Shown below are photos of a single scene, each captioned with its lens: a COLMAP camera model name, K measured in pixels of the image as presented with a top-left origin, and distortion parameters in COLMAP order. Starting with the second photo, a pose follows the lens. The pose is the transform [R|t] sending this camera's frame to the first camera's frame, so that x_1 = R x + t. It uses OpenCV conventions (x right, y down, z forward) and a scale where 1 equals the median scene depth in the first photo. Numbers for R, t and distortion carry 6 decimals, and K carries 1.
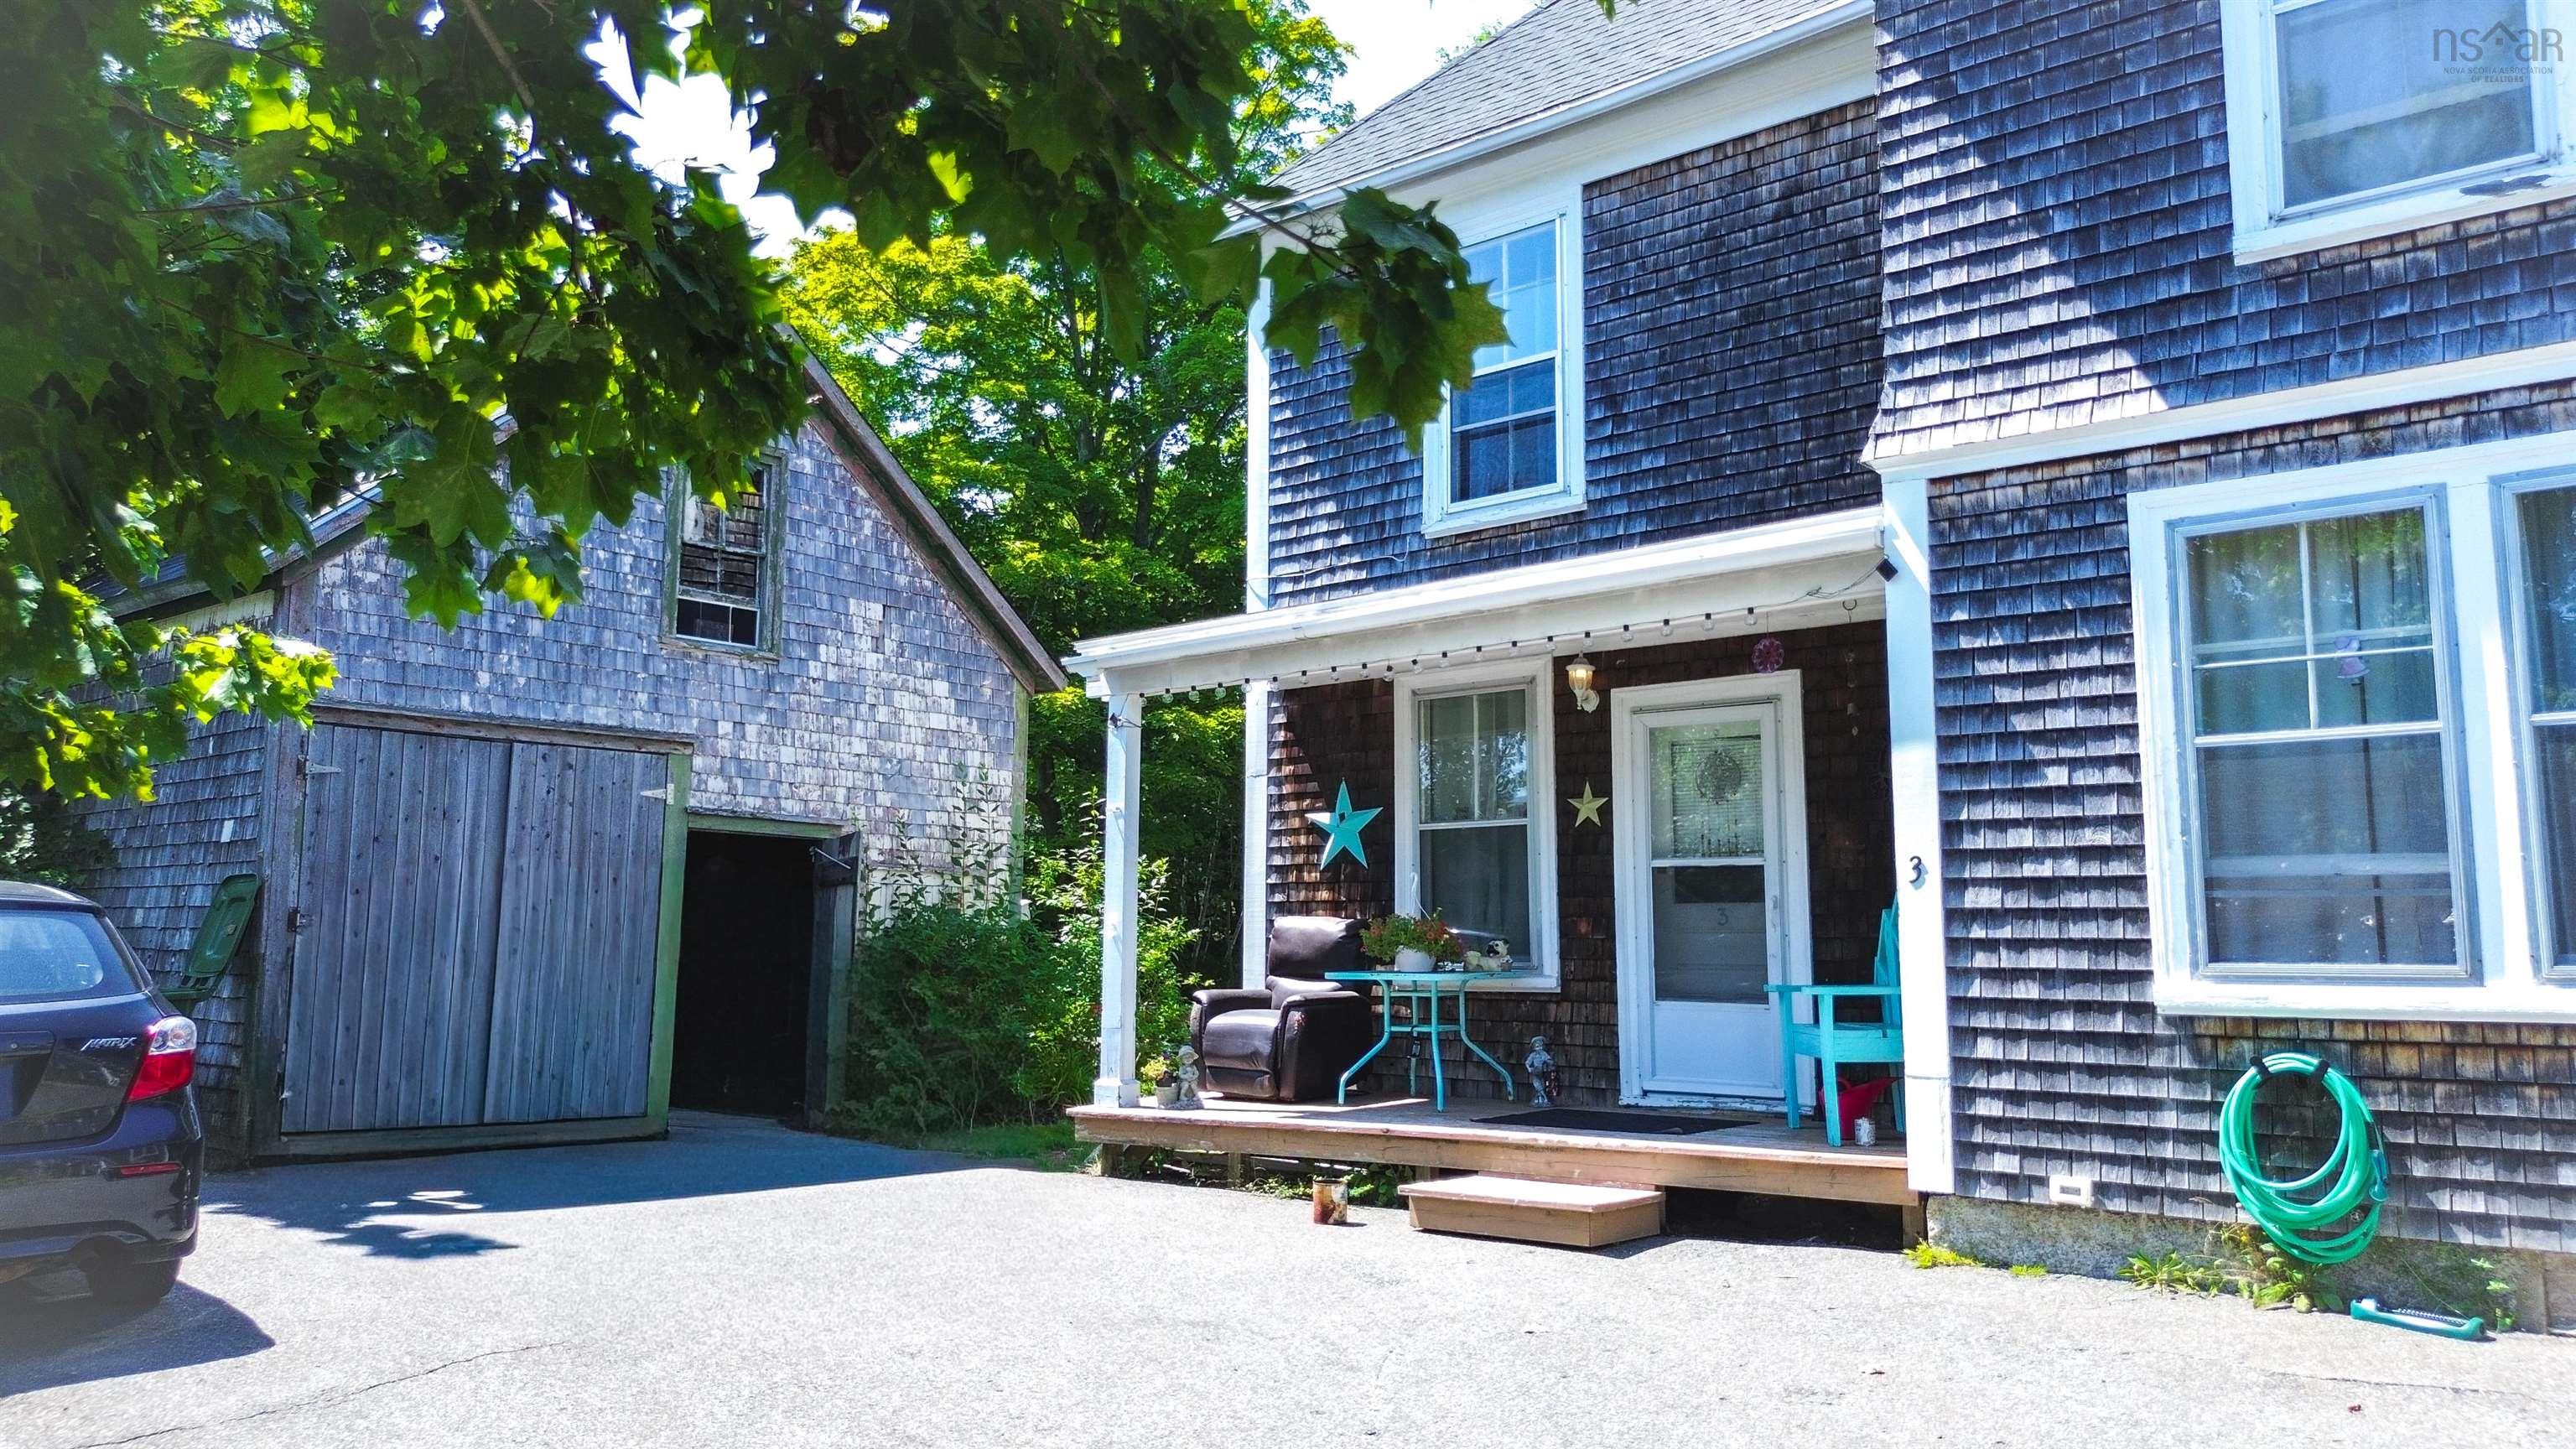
lens RADIAL K [[1840.8, 0, 1288.0], [0, 1840.8, 724.5], [0, 0, 1]] dist [0.064375, -0.065308]
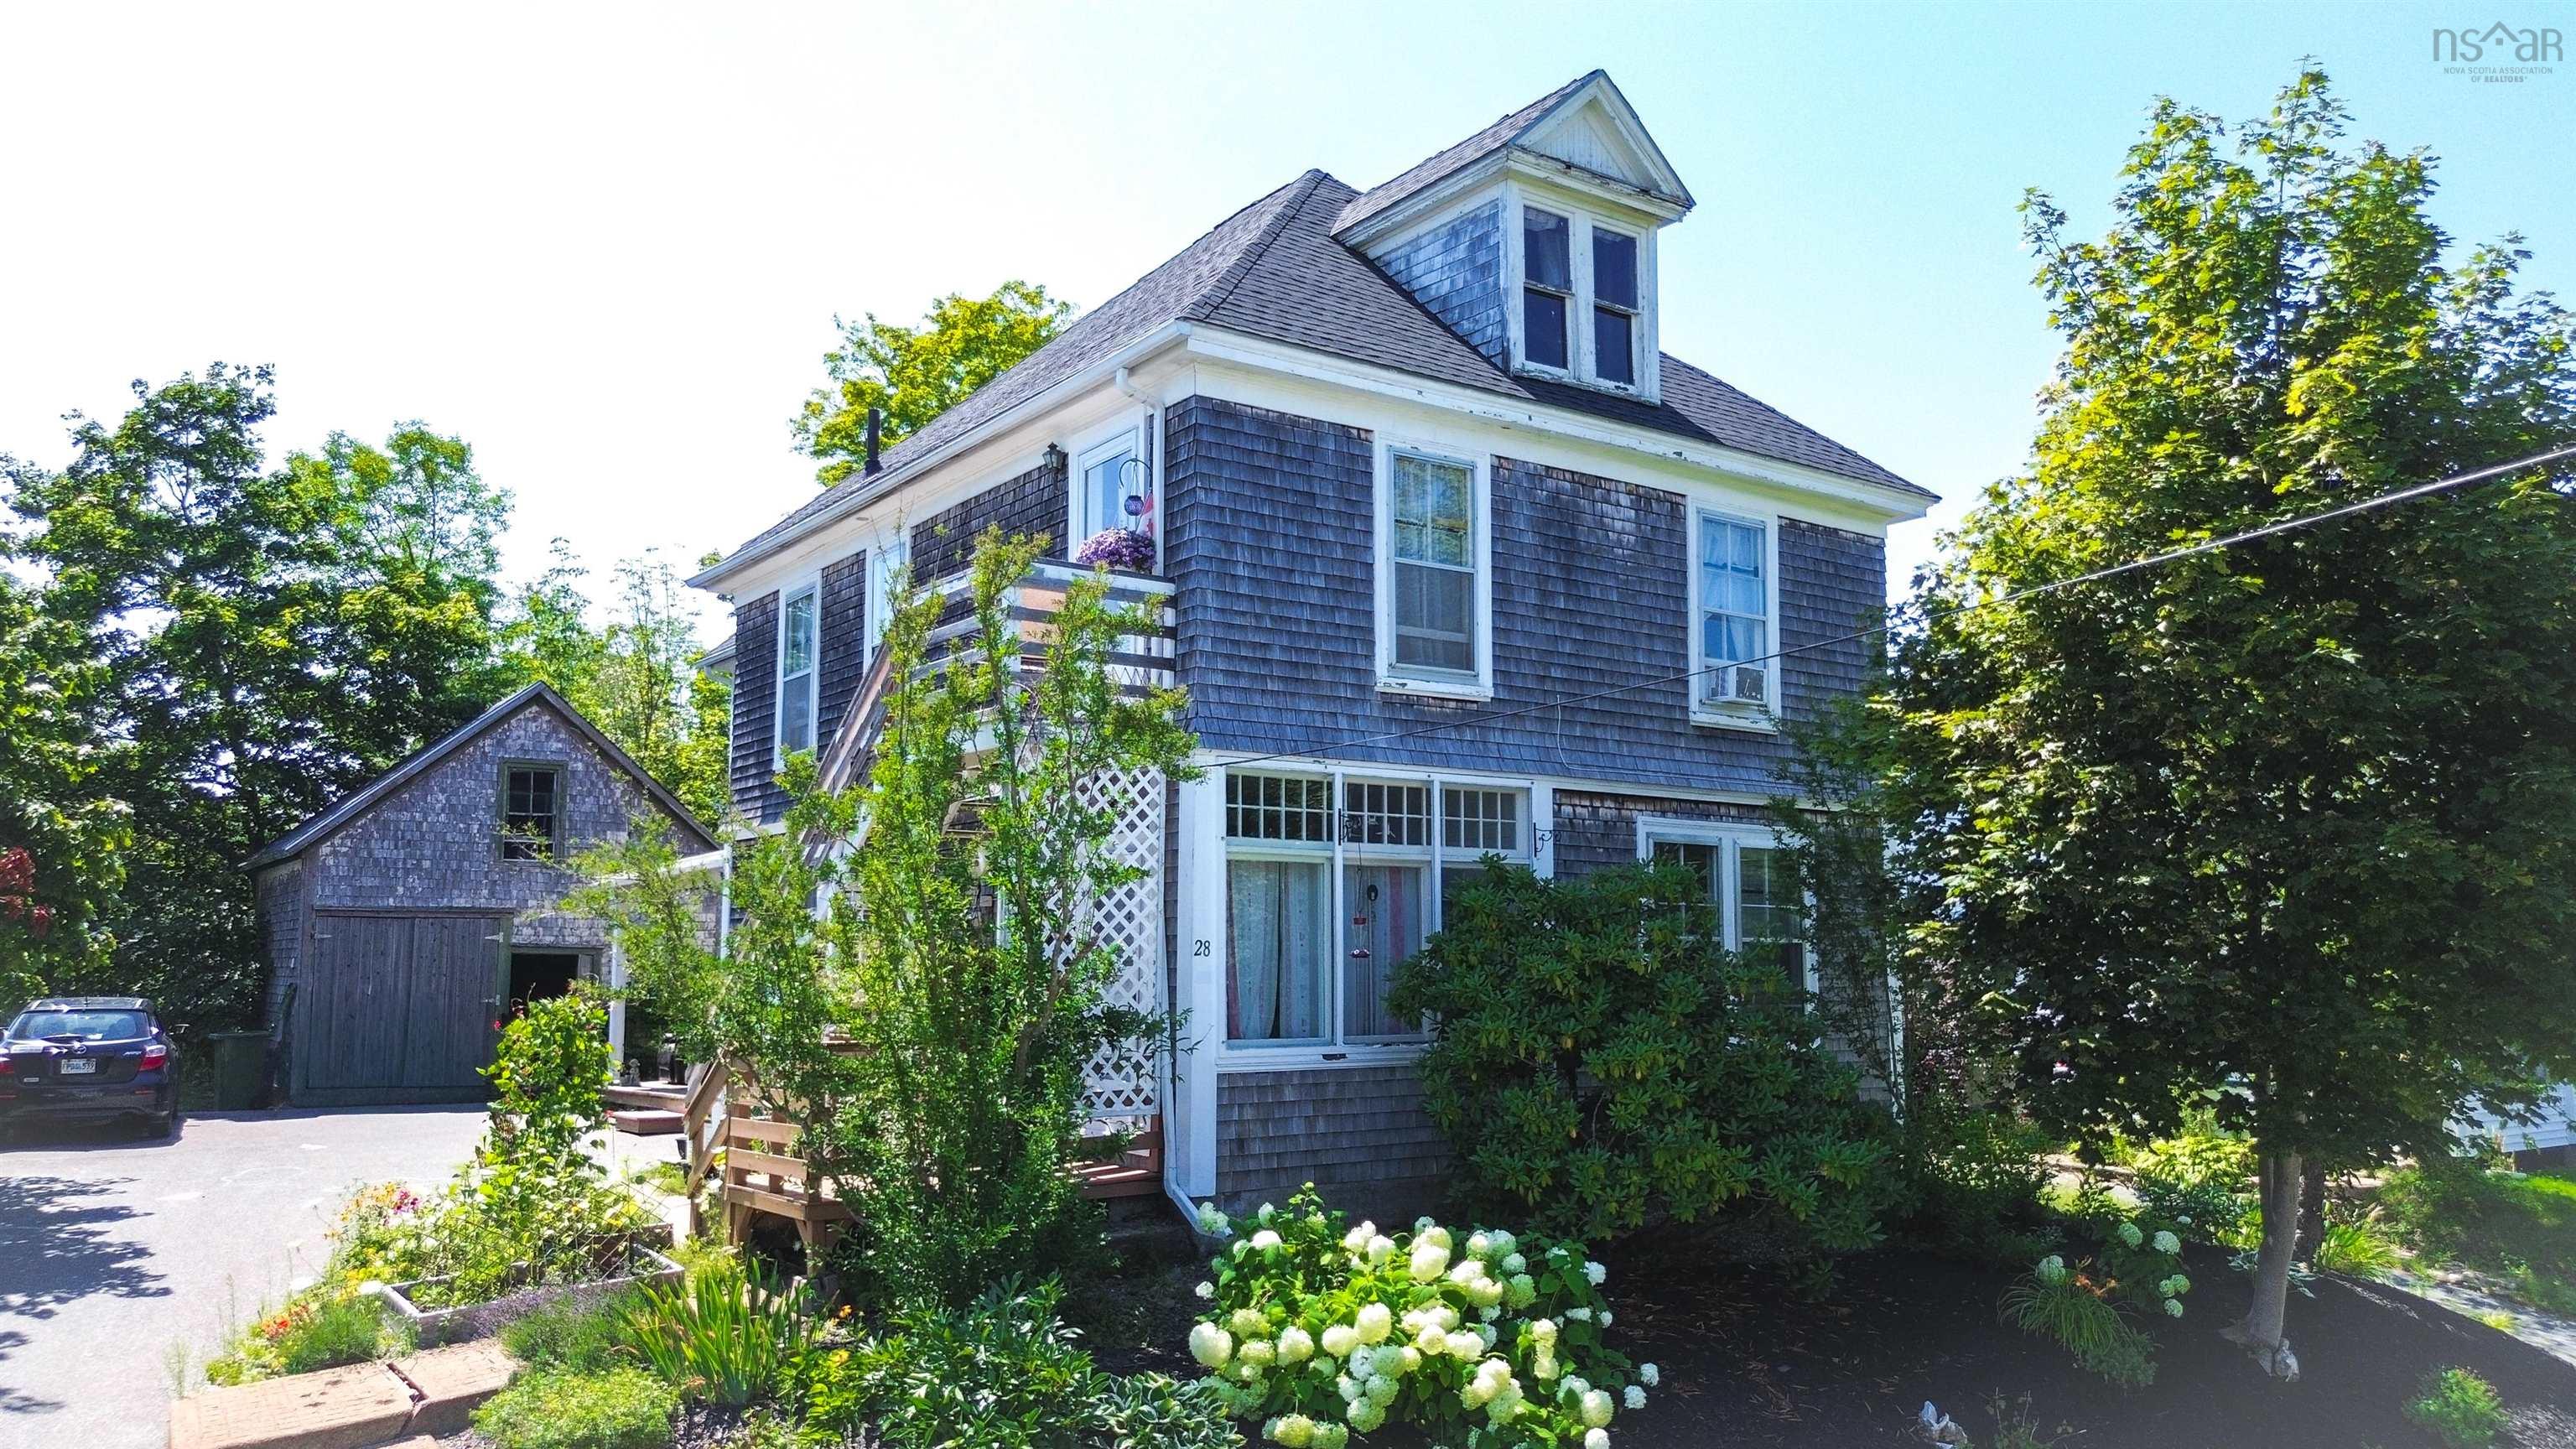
lens RADIAL K [[1874.4, 0, 1289.7], [0, 1874.4, 808.0], [0, 0, 1]] dist [0.066259, -0.067057]
pose [[0.965318, -0.028204, -0.259548, 1.323872], [0.037085, 0.998880, 0.029385, -0.168767], [0.258429, -0.037991, 0.965283, -1.005108]]
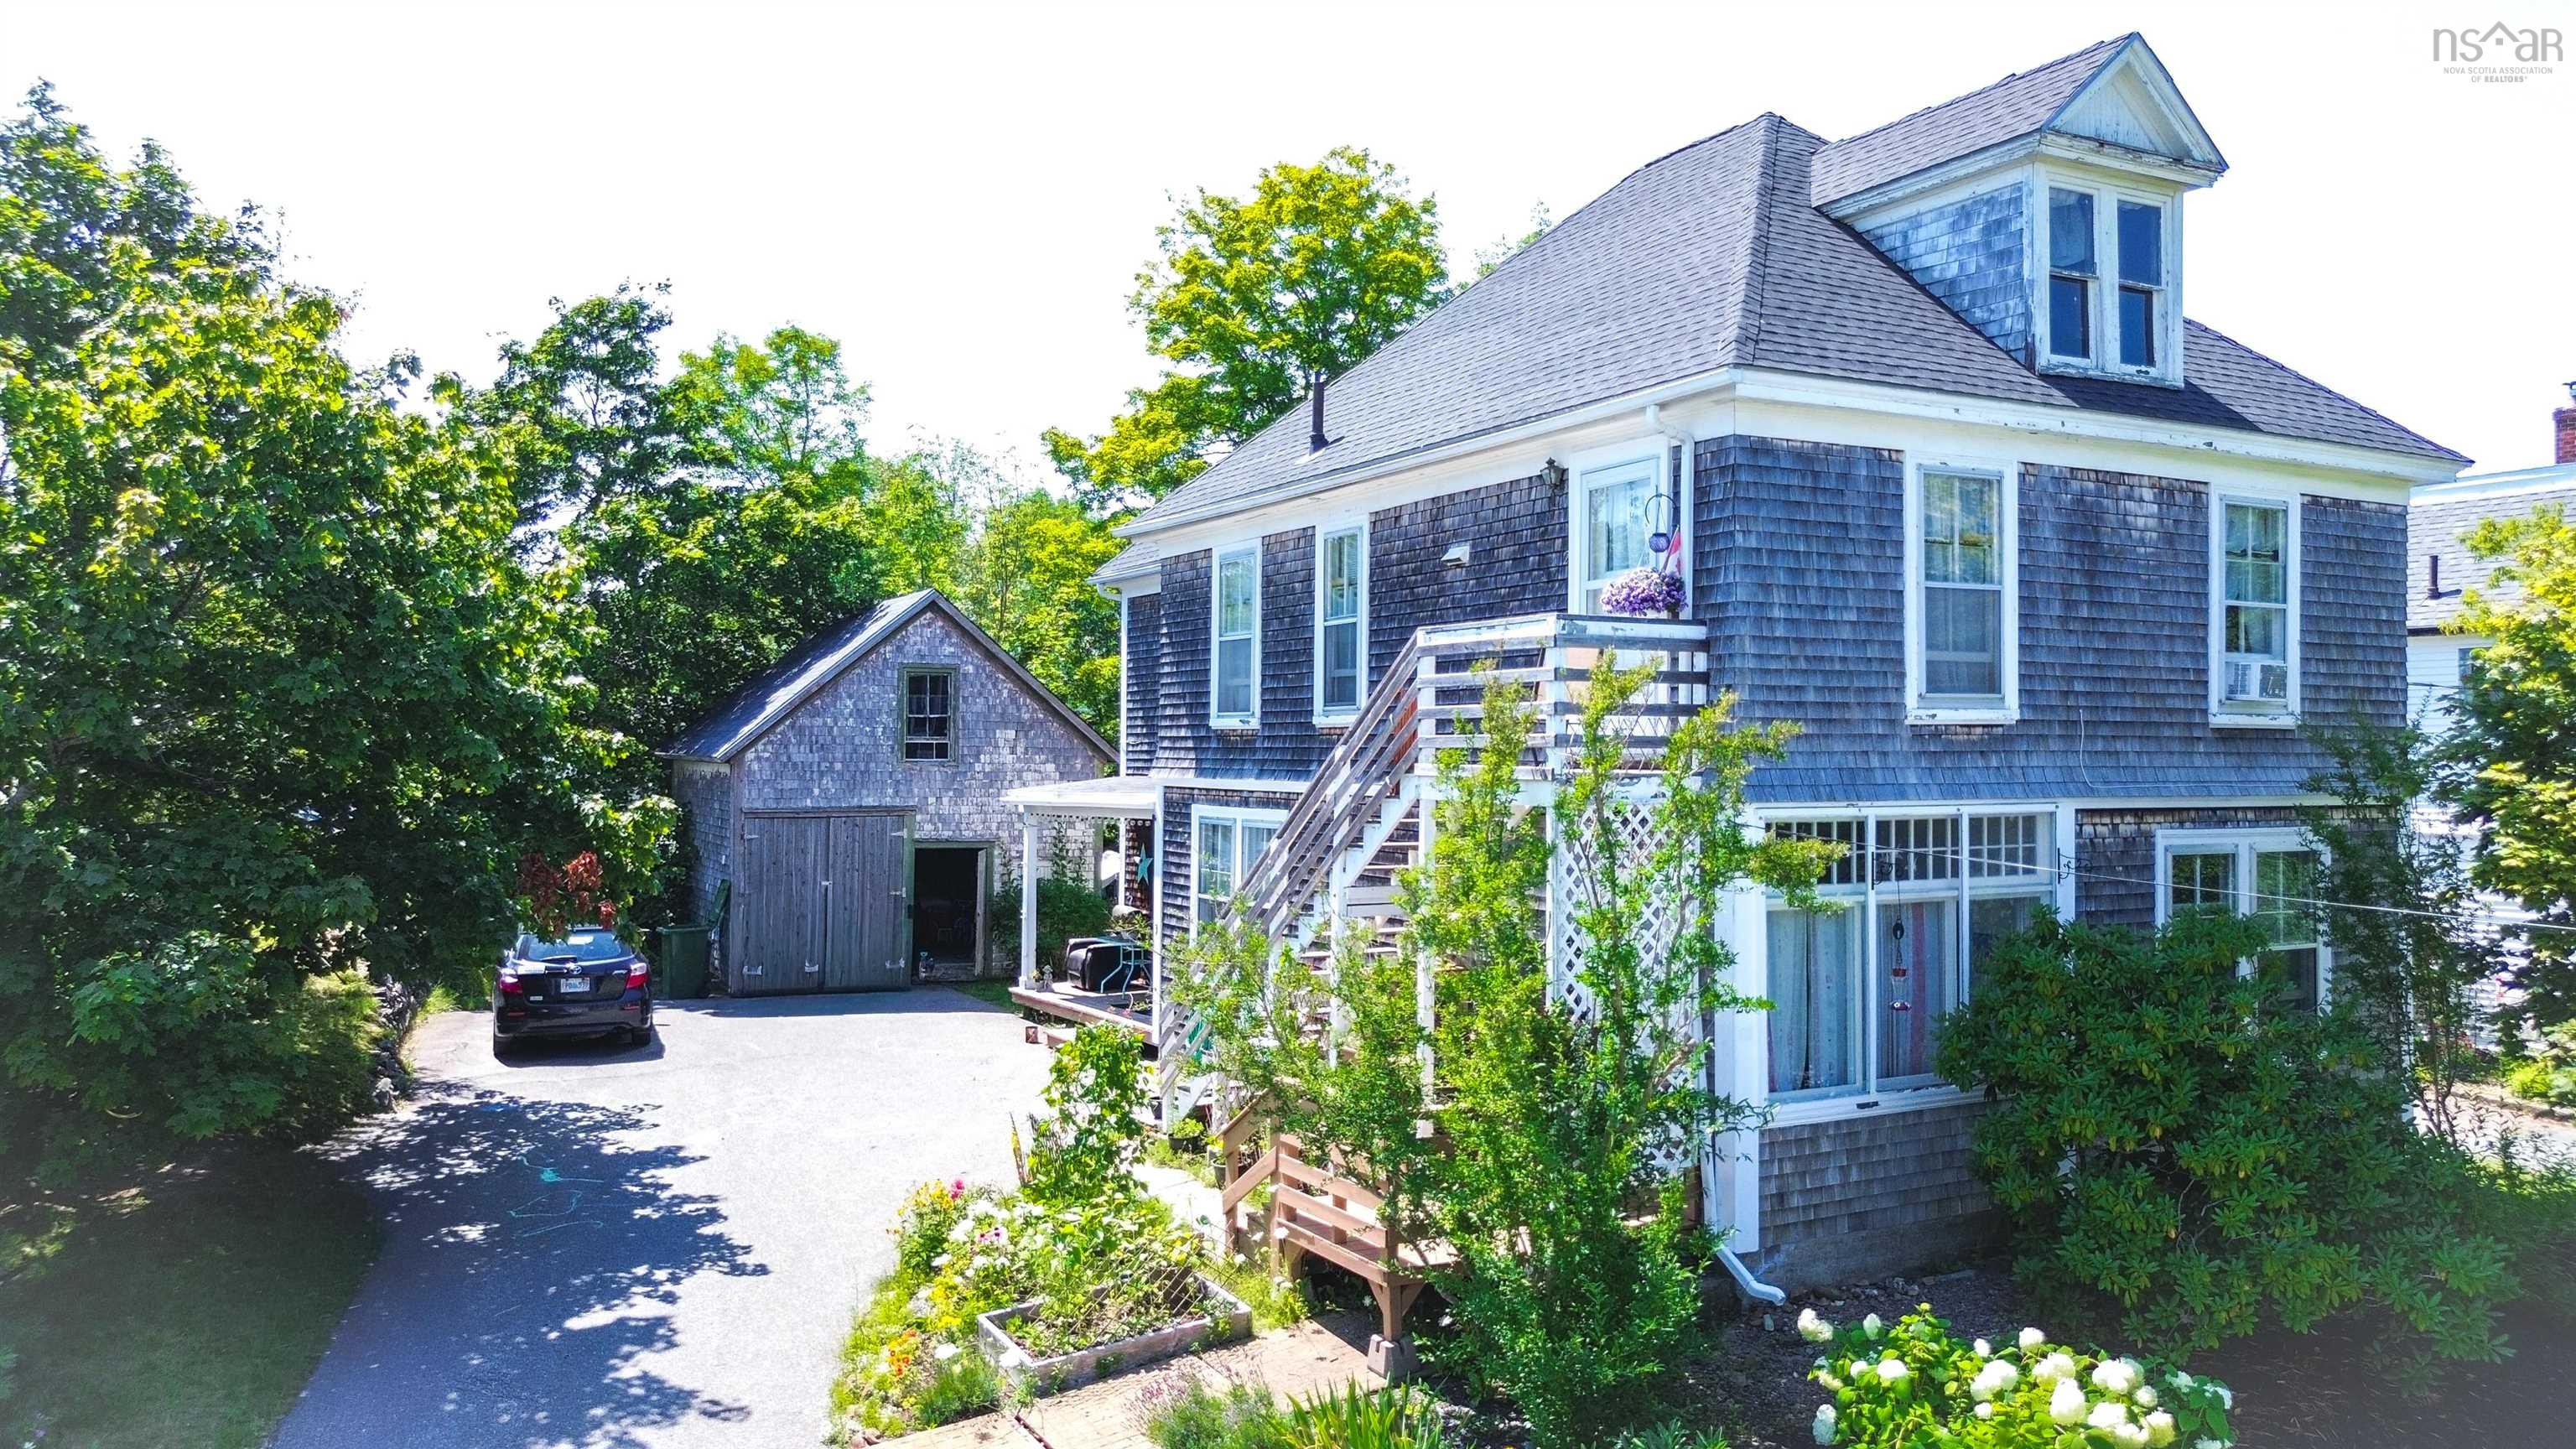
lens RADIAL K [[1840.8, 0, 1288.0], [0, 1840.8, 724.5], [0, 0, 1]] dist [0.064375, -0.065308]
pose [[0.926499, -0.004755, -0.376268, 1.127702], [0.044977, 0.994151, 0.098186, -0.352772], [0.373600, -0.107893, 0.921294, -1.034630]]
